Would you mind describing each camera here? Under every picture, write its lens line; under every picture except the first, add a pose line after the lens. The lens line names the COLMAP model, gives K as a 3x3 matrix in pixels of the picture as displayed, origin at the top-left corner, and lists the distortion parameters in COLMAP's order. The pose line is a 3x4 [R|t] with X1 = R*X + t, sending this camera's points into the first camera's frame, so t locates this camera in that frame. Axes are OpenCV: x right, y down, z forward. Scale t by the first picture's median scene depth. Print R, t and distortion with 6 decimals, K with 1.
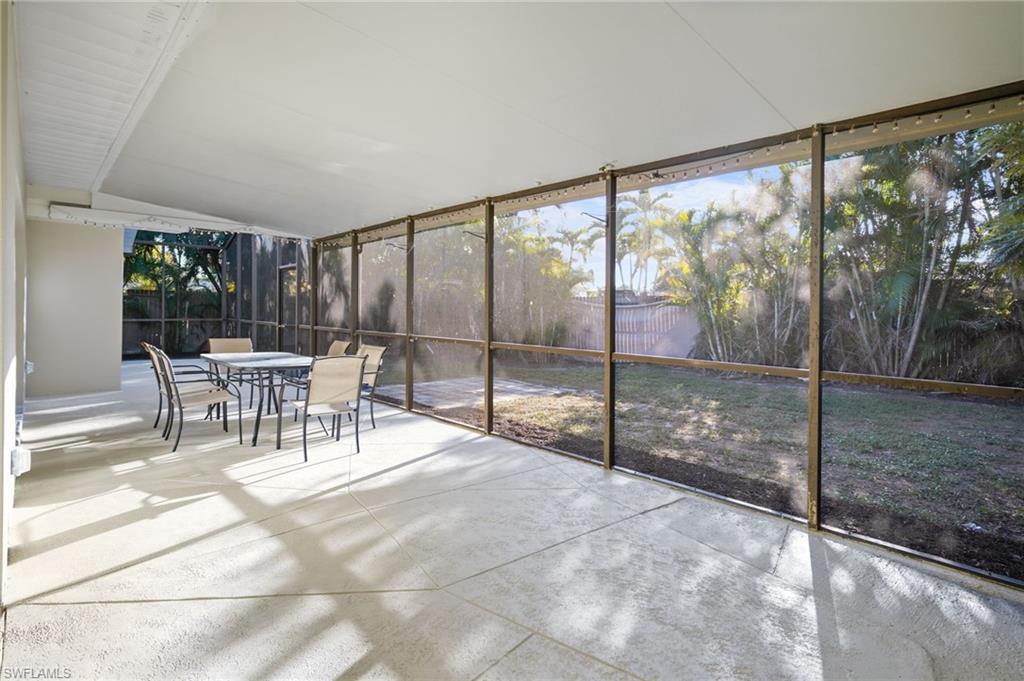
lens RADIAL K [[507.9, 0, 505.6], [0, 507.9, 305.0], [0, 0, 1]] dist [-0.010084, 0.000324]
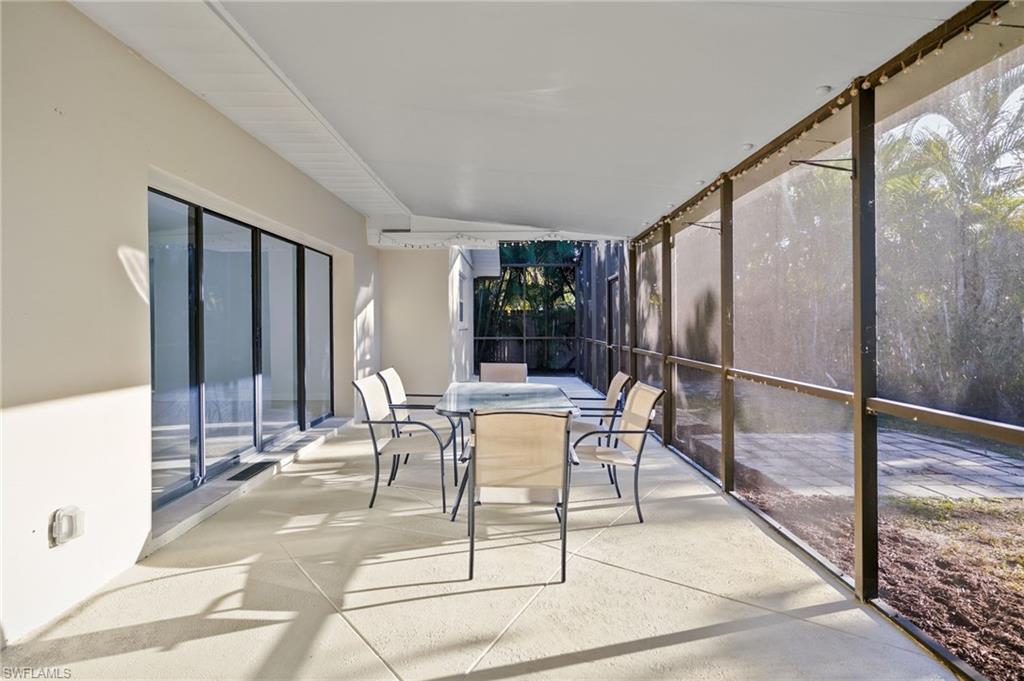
lens RADIAL K [[512.5, 0, 504.8], [0, 512.5, 322.8], [0, 0, 1]] dist [-0.019224, 0.009609]
pose [[0.724909, -0.015912, -0.688661, 0.042997], [0.017973, 0.999830, -0.004182, 0.003070], [0.688610, -0.009346, 0.725072, 0.404036]]
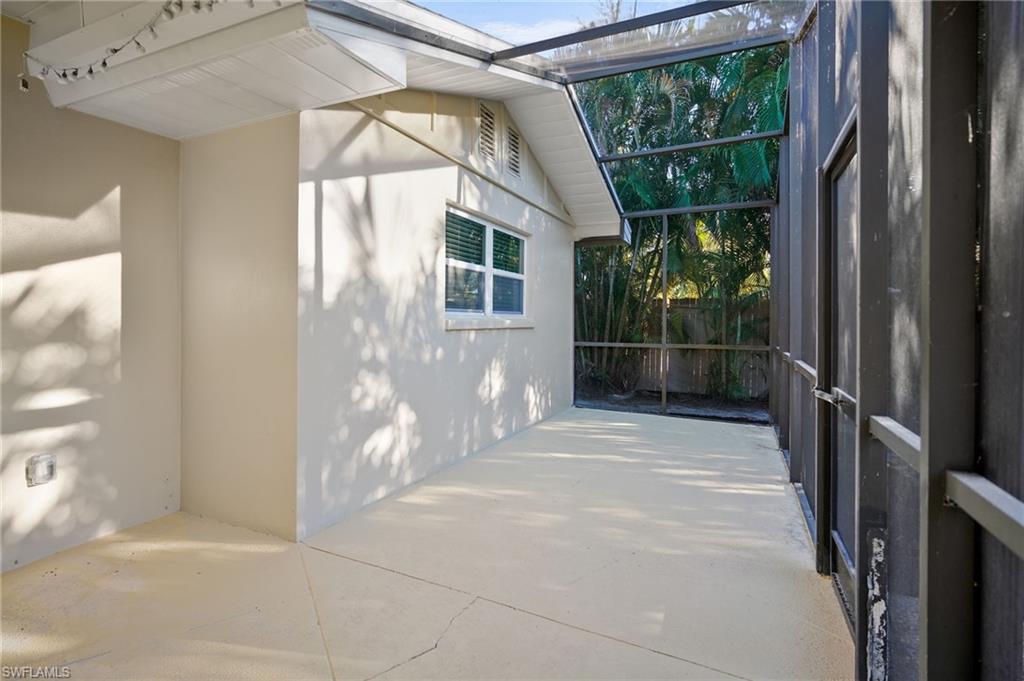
lens RADIAL K [[495.3, 0, 514.2], [0, 495.3, 323.6], [0, 0, 1]] dist [-0.013709, 0.015460]
pose [[0.380405, -0.009455, -0.924772, -0.448150], [0.009508, 0.999935, -0.006312, 0.011582], [0.924771, -0.006392, 0.380470, 1.245461]]
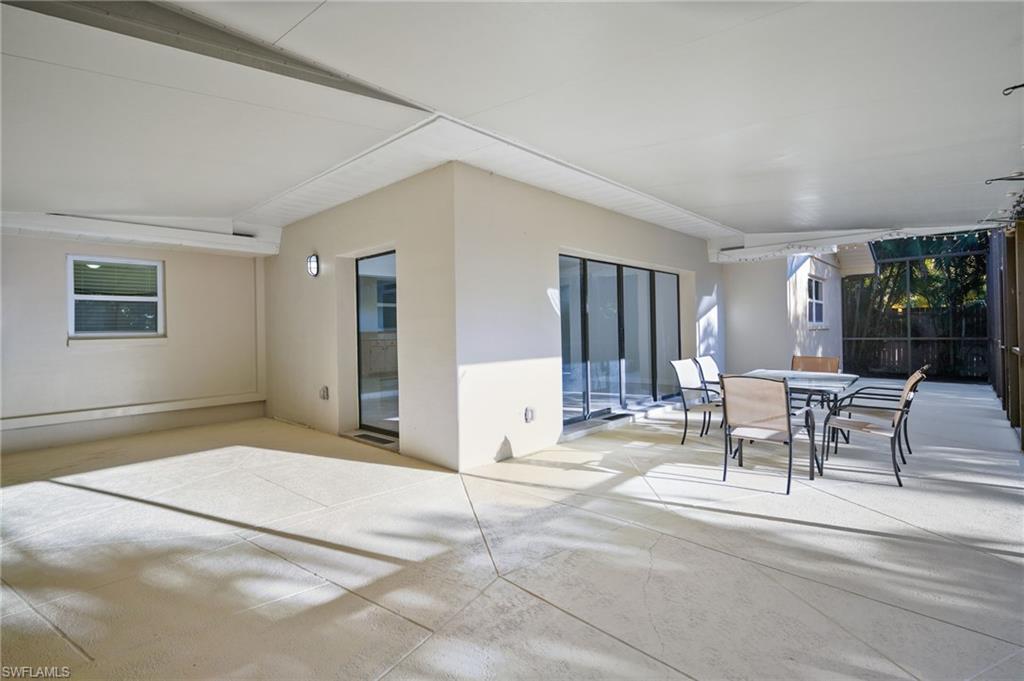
lens RADIAL K [[495.3, 0, 514.2], [0, 495.3, 323.6], [0, 0, 1]] dist [-0.013709, 0.015460]
pose [[0.084486, -0.029617, -0.995984, 0.365496], [0.025813, 0.999288, -0.027526, 0.014295], [0.996090, -0.023383, 0.085190, 0.358860]]
